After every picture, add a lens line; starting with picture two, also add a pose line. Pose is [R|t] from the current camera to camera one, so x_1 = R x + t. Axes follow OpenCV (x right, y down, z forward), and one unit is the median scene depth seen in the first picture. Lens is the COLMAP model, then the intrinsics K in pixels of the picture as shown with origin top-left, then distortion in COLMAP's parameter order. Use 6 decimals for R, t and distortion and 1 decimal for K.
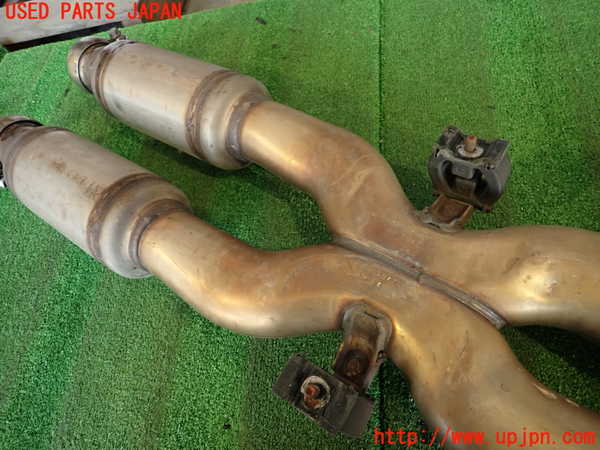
lens RADIAL K [[435.1, 0, 300.0], [0, 435.1, 225.0], [0, 0, 1]] dist [0.028475, 0.002706]
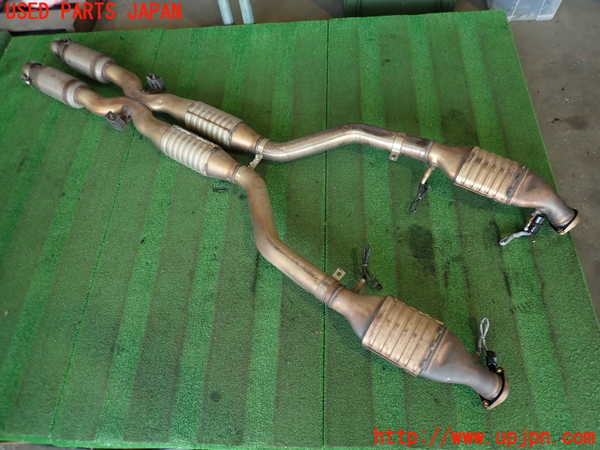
lens RADIAL K [[435.1, 0, 300.0], [0, 435.1, 225.0], [0, 0, 1]] dist [0.028475, 0.002706]
pose [[0.986679, 0.046321, 0.155946, 0.949030], [-0.048805, 0.998735, 0.012137, 0.936938], [-0.155186, -0.019586, 0.987691, -2.901909]]
